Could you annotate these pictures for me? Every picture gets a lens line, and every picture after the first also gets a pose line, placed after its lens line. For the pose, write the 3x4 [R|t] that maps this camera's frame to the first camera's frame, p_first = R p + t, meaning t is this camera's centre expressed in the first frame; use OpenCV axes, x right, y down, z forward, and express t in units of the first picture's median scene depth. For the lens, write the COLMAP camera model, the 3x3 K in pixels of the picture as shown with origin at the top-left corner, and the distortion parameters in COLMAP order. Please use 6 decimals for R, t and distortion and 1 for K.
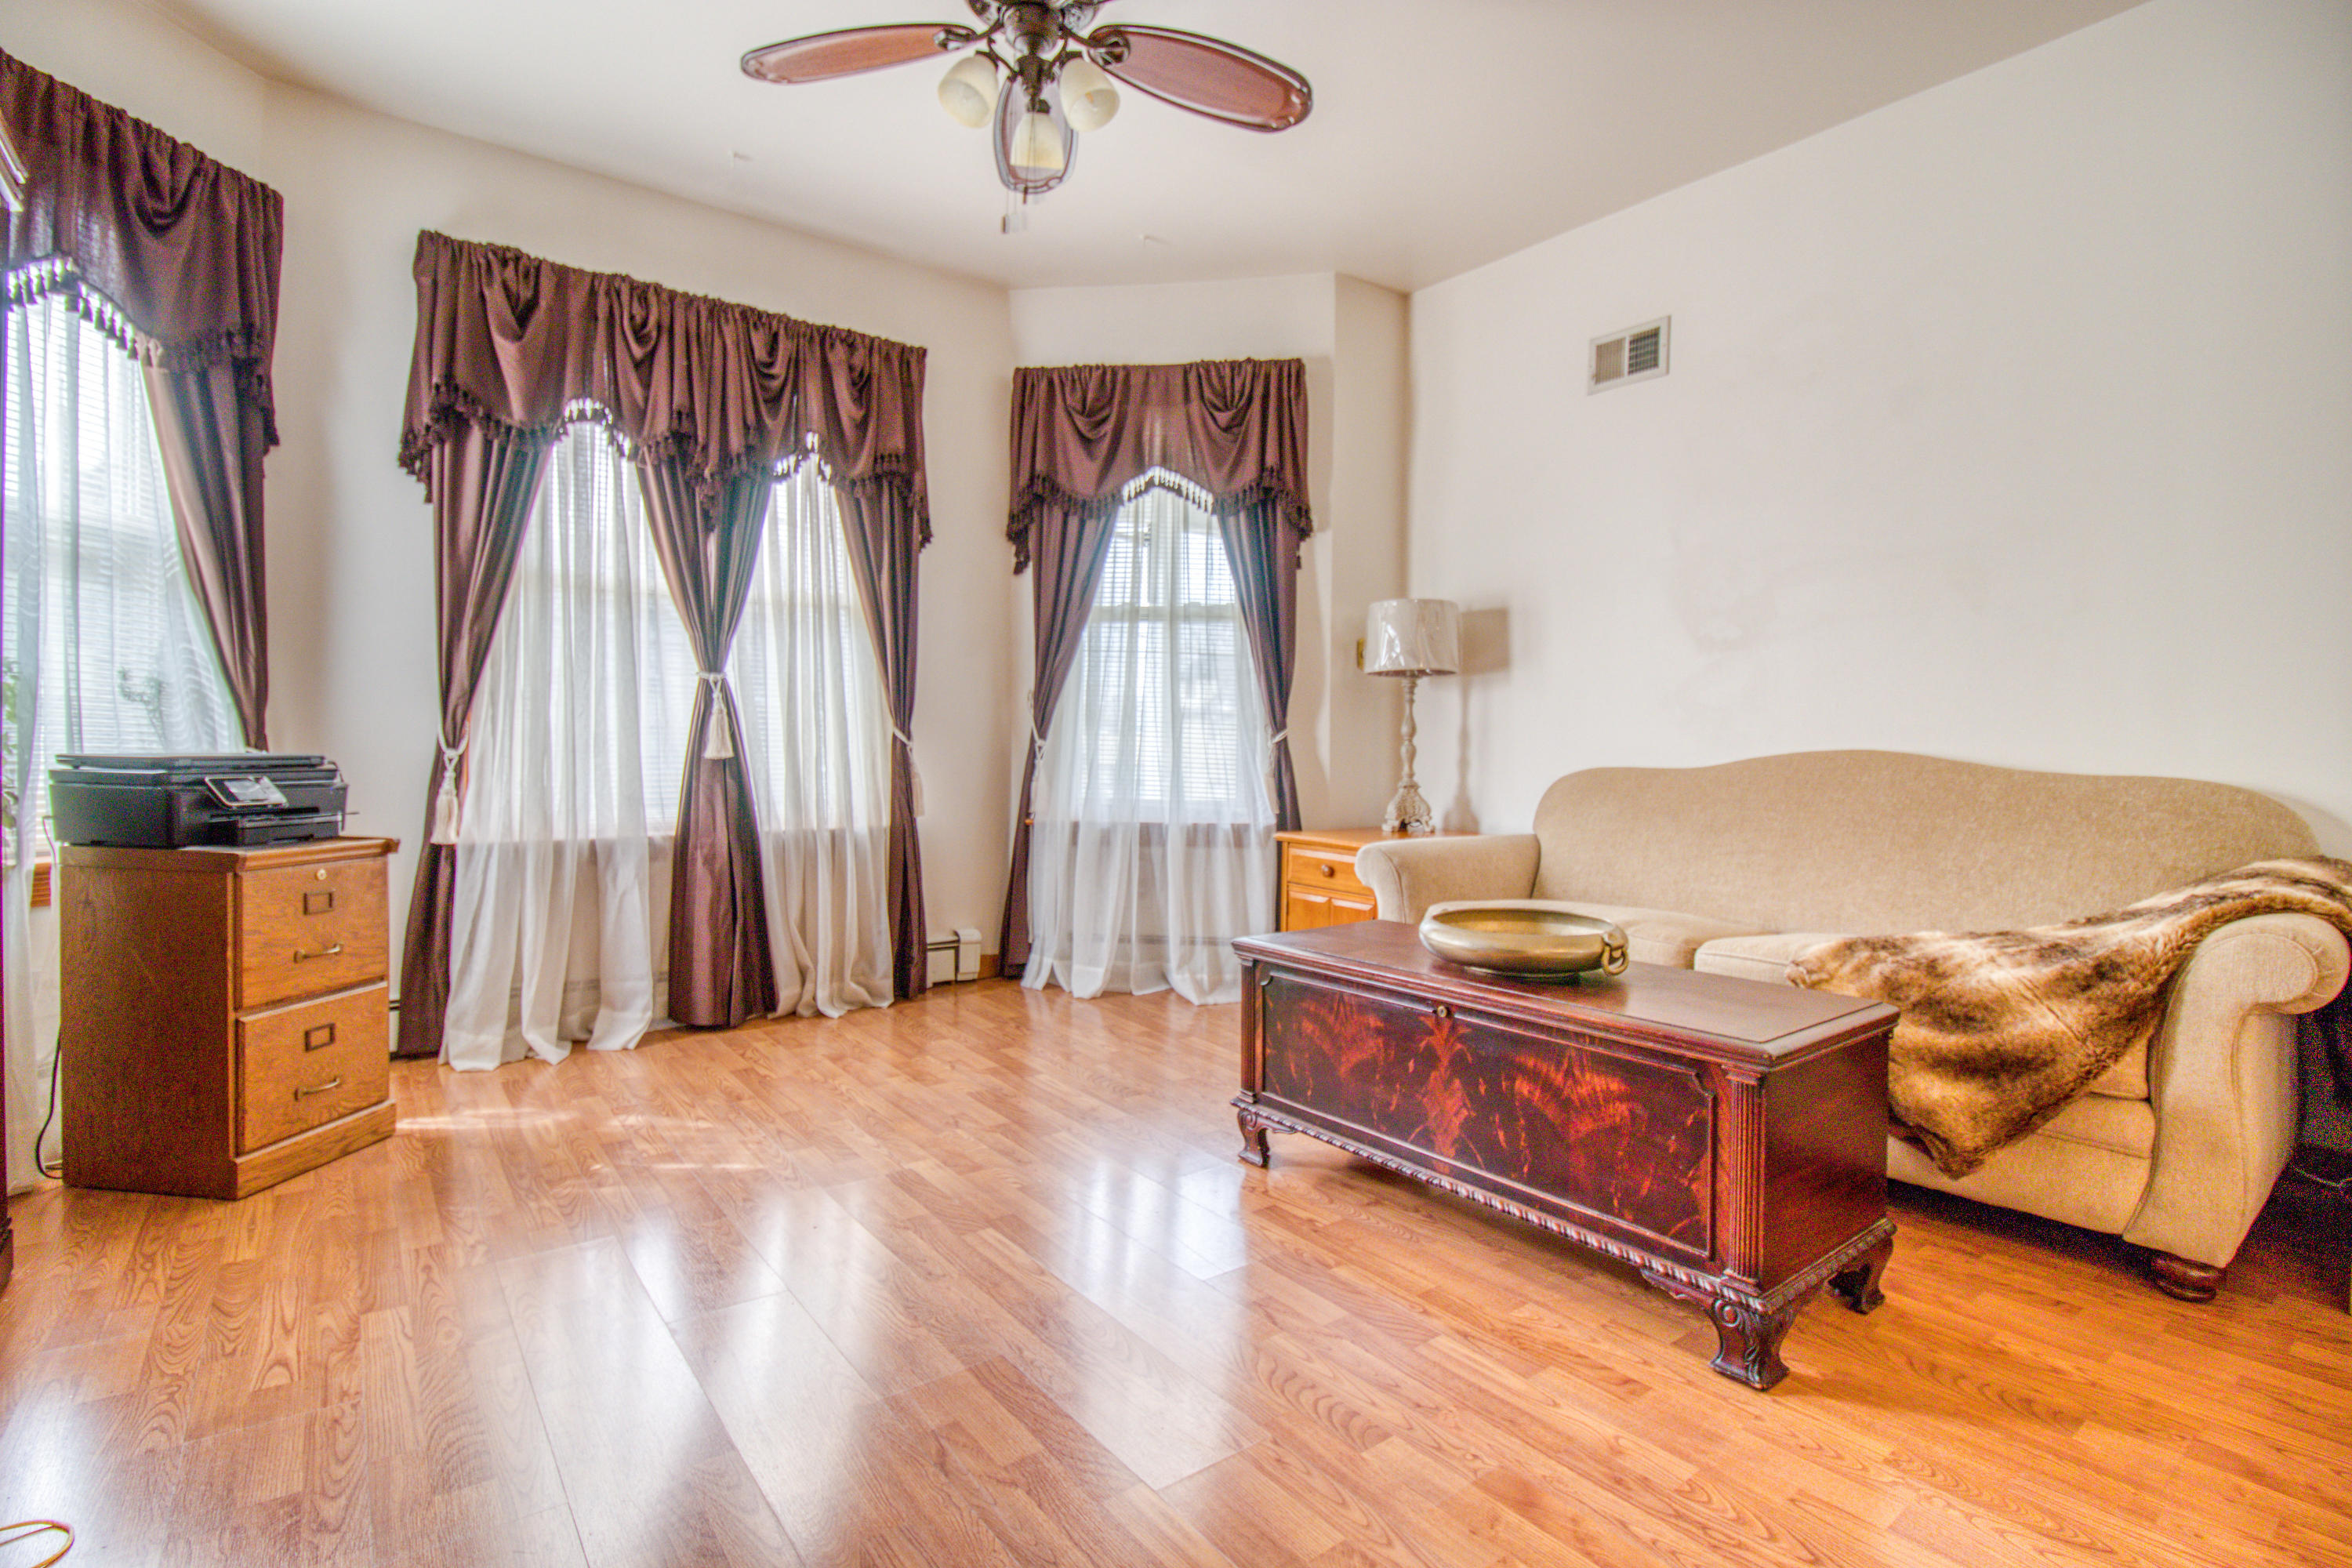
lens RADIAL K [[1119.8, 0, 1202.9], [0, 1119.8, 753.2], [0, 0, 1]] dist [0.002455, -0.011539]
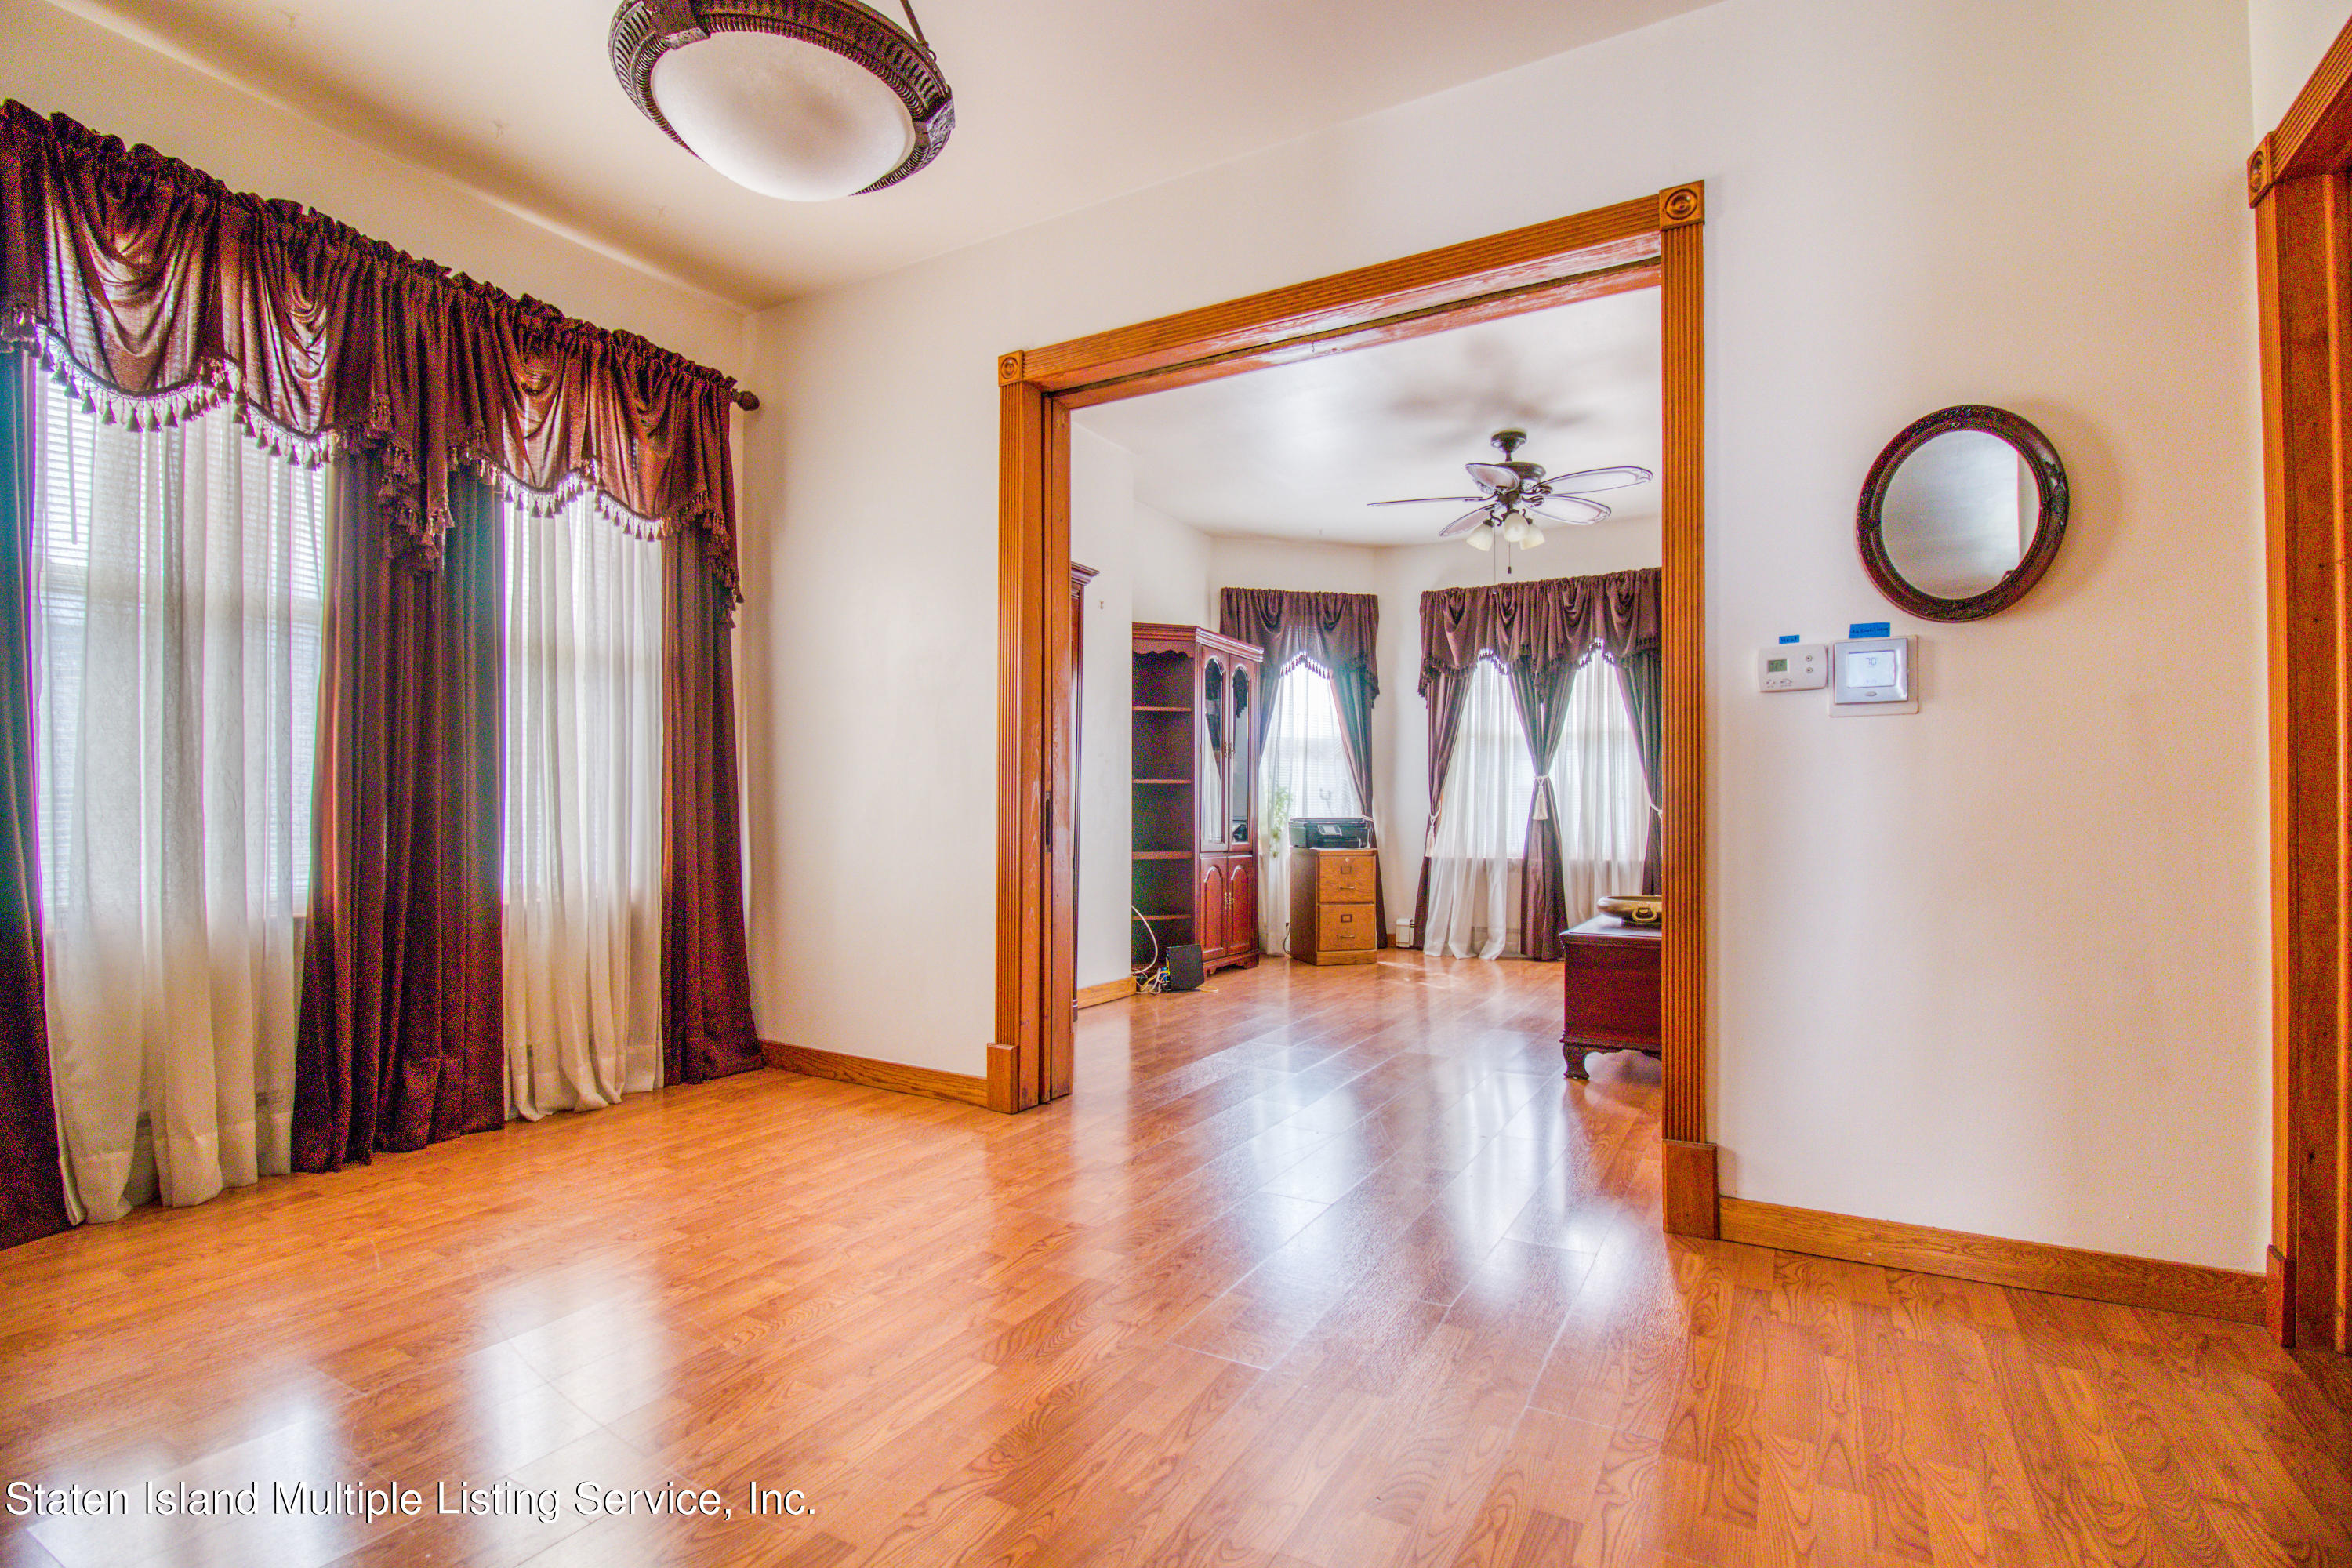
lens RADIAL K [[1119.8, 0, 1159.8], [0, 1119.8, 818.4], [0, 0, 1]] dist [0.002455, -0.011539]
pose [[0.361578, -0.002643, -0.932338, 1.187184], [-0.004520, 0.999979, -0.004588, 0.013702], [0.932331, 0.005873, 0.361559, -0.324364]]
